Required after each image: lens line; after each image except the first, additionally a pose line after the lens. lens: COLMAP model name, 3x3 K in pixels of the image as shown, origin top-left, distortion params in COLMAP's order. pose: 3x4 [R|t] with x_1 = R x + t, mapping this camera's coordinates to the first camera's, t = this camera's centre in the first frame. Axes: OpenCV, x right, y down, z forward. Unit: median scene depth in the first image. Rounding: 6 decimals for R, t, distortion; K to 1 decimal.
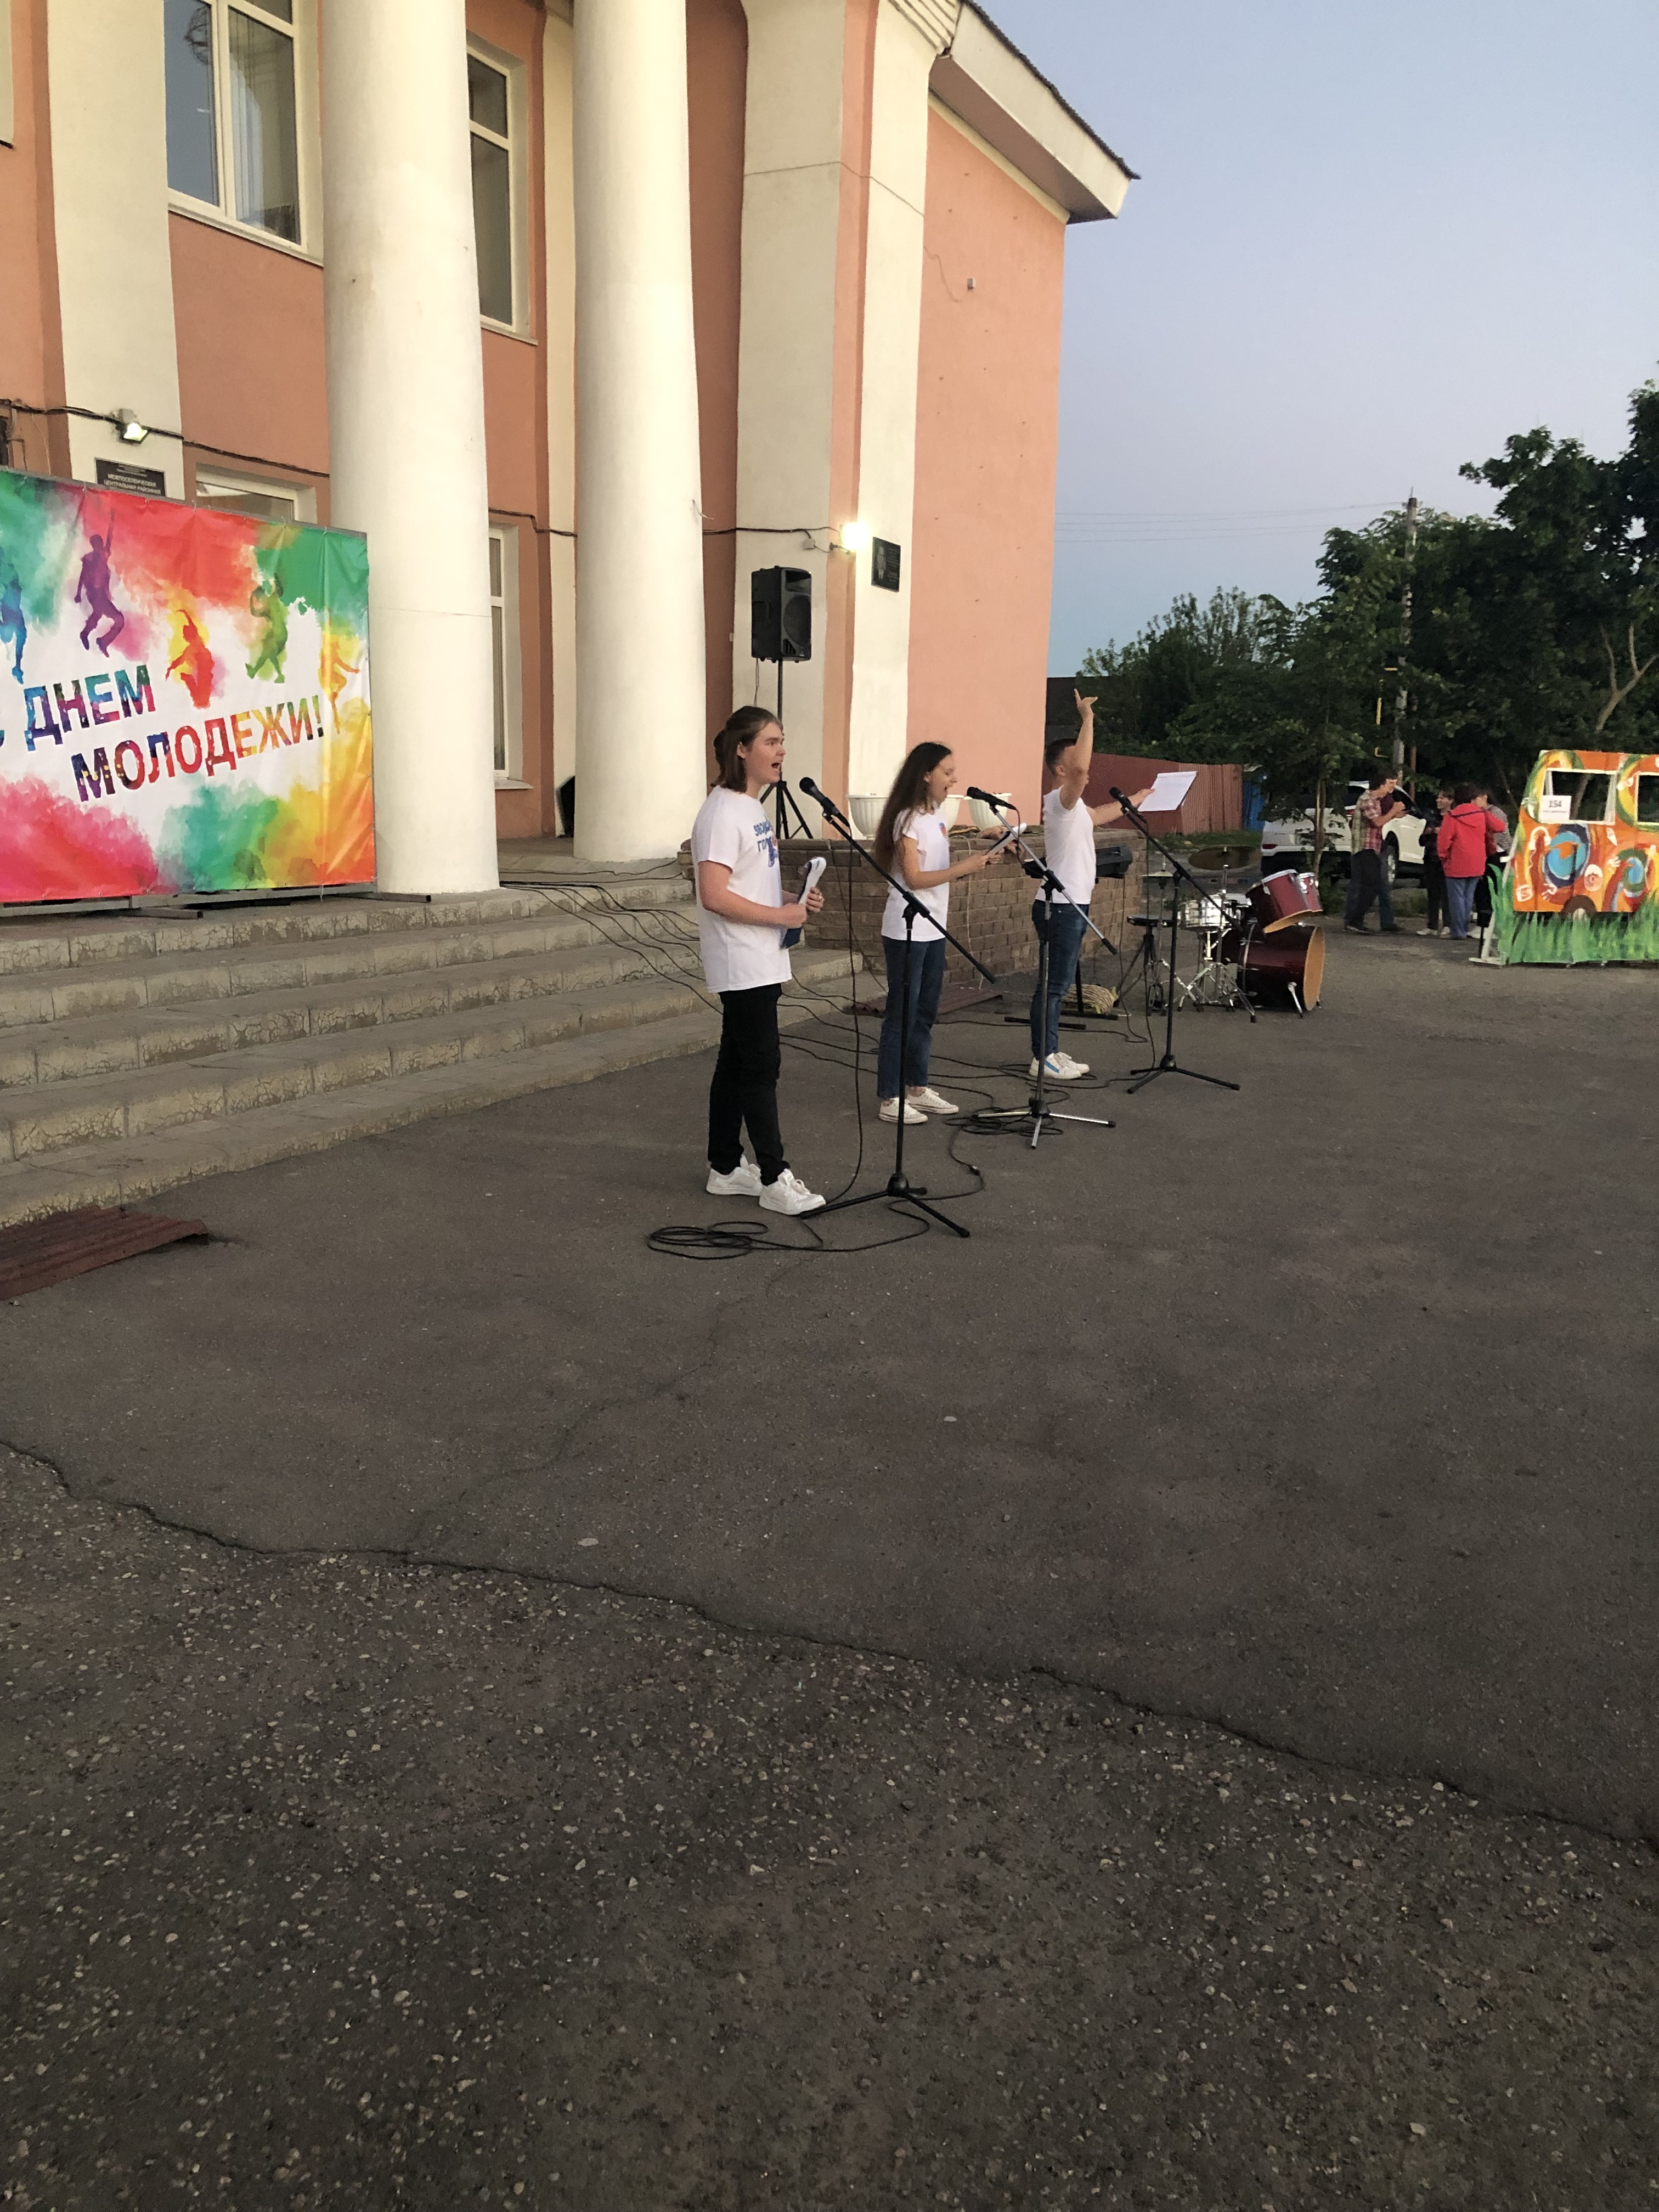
lens RADIAL K [[1901.6, 0, 907.6], [0, 1901.6, 1109.8], [0, 0, 1]] dist [0.003484, 0.006562]
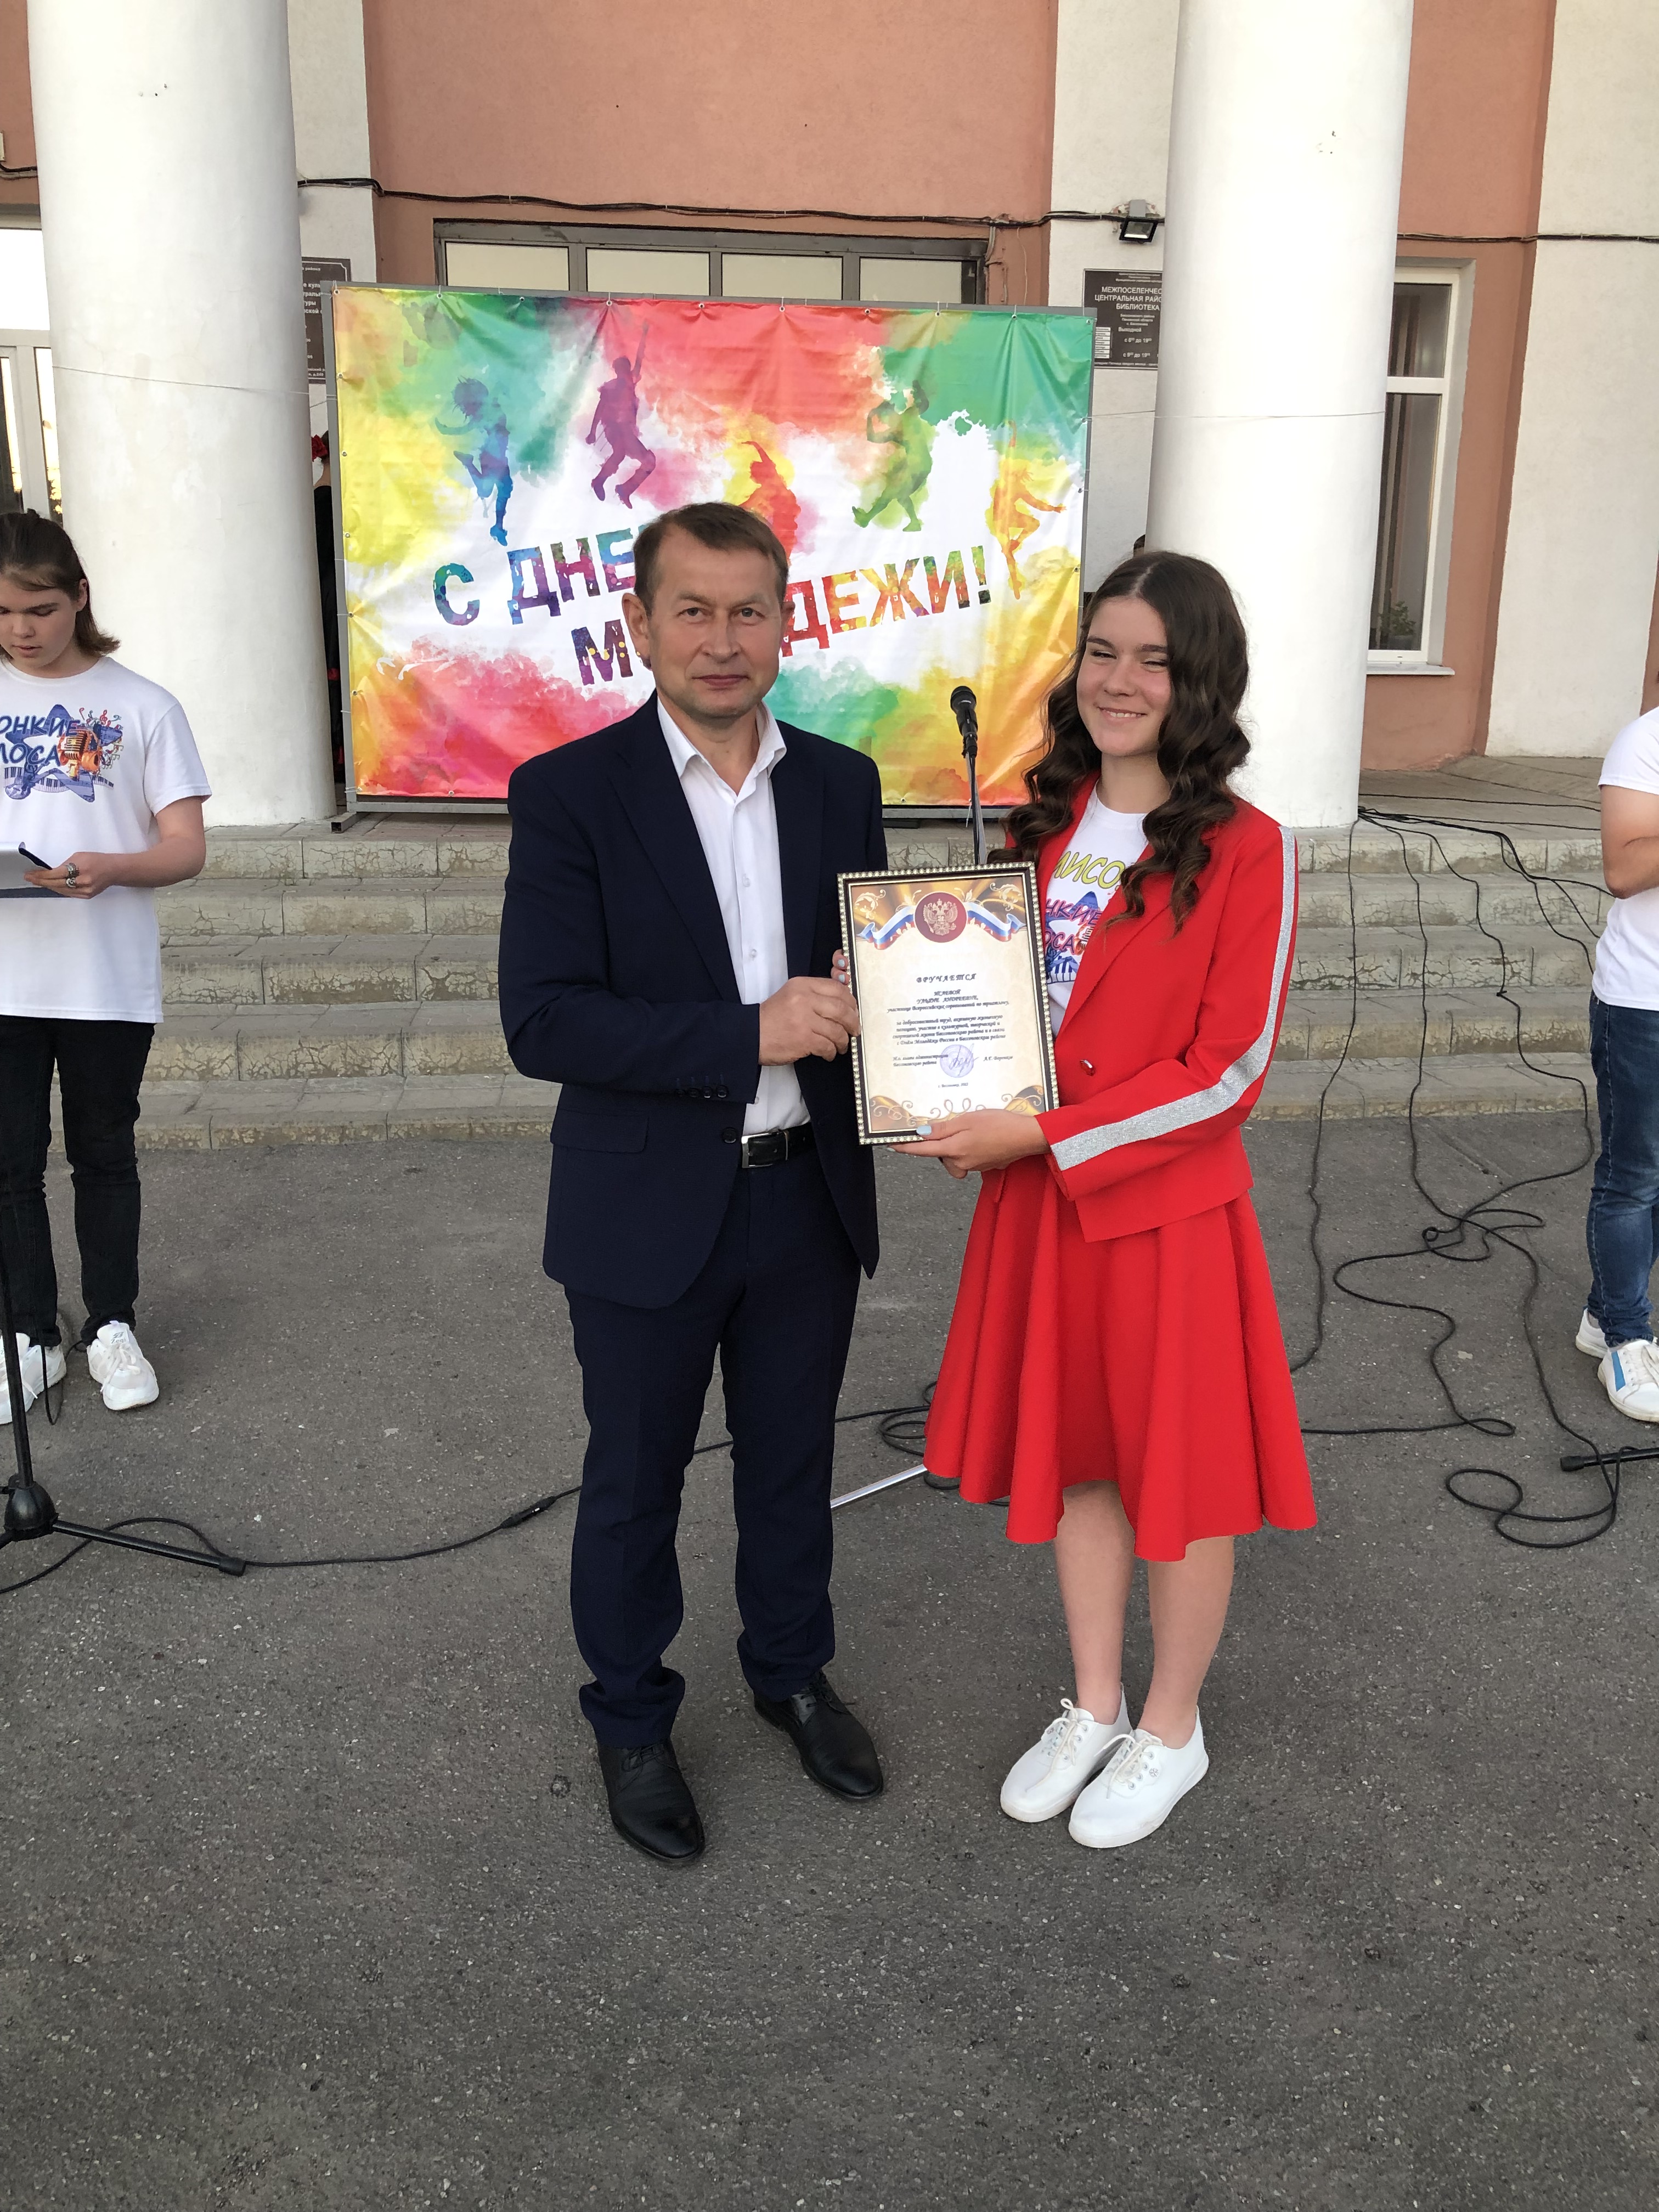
lens RADIAL K [[1847.6, 0, 848.8], [0, 1847.6, 1081.2], [0, 0, 1]] dist [0.017105, -0.004291]
pose [[0.504166, 0.192064, -0.841979, 0.339440], [-0.154288, 0.979302, 0.131004, -0.110511], [0.849713, 0.063860, 0.523364, 0.653650]]
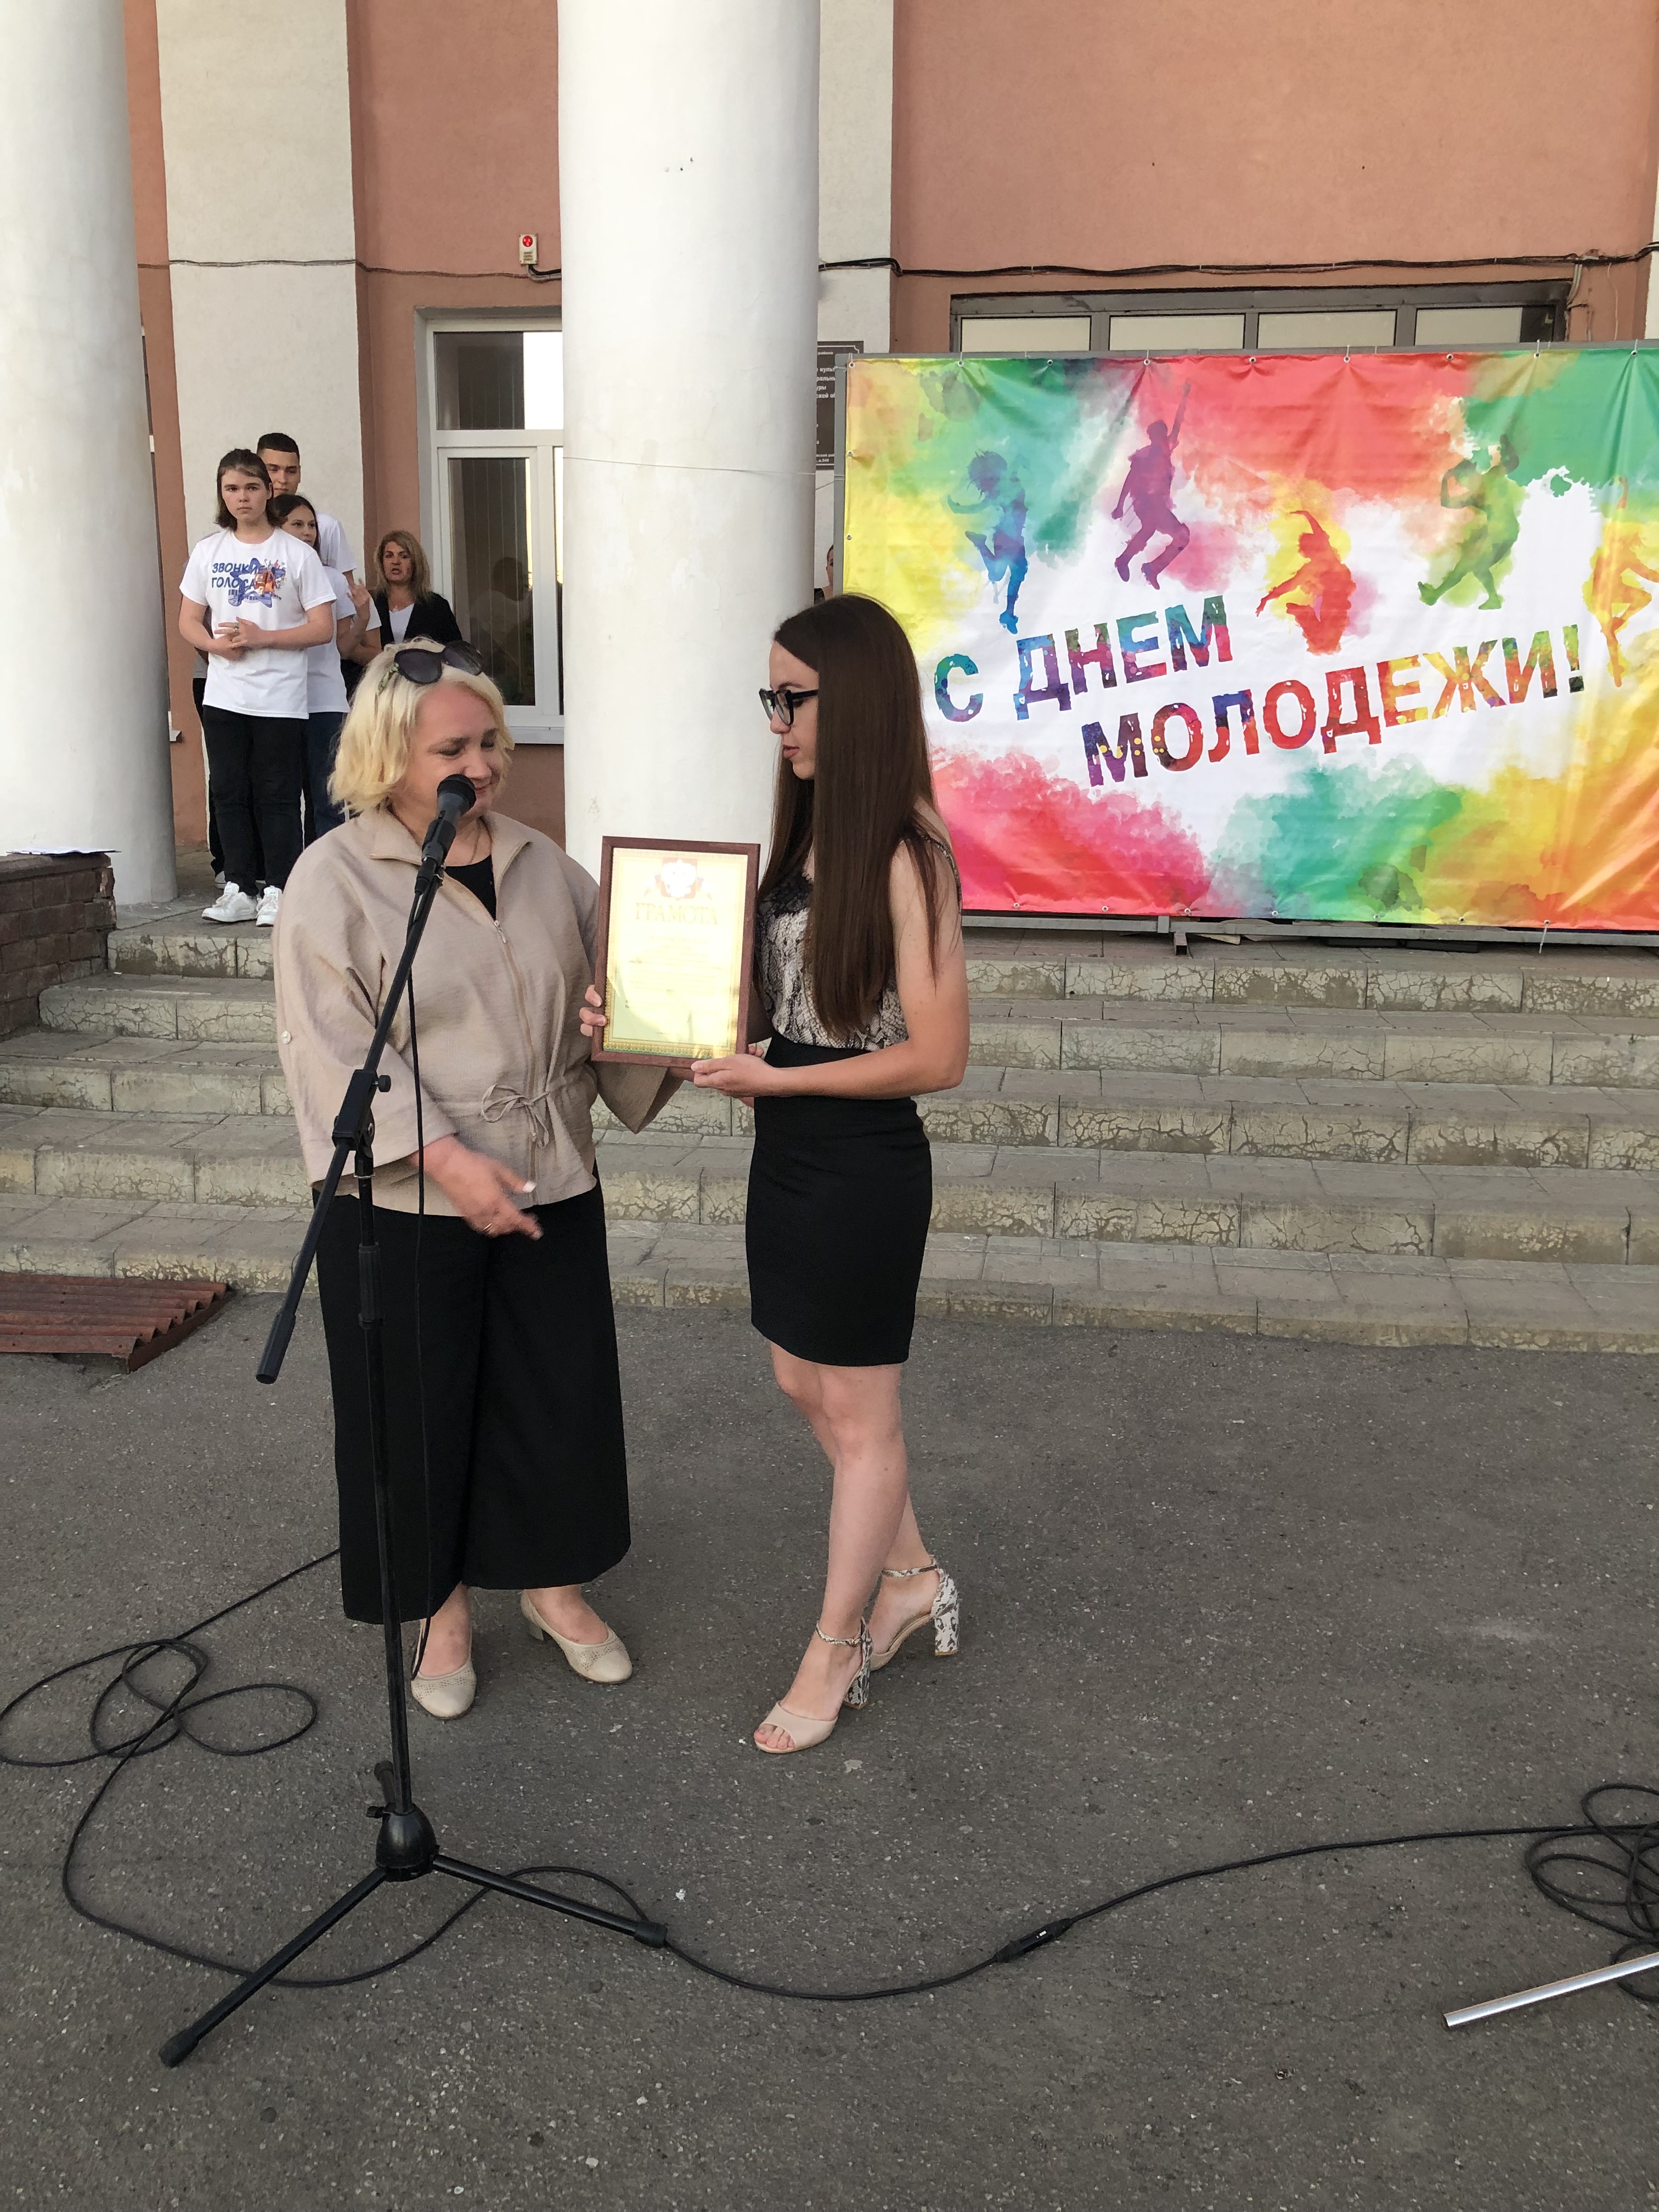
lens RADIAL K [[1823.9, 0, 839.0], [0, 1823.9, 1084.9], [0, 0, 1]] dist [0.003031, 0.009140]
pose [[0.273555, 0.175947, -0.945627, 0.235915], [-0.173889, 0.975974, 0.131291, -0.118459], [0.946008, 0.128519, 0.297578, 0.676258]]
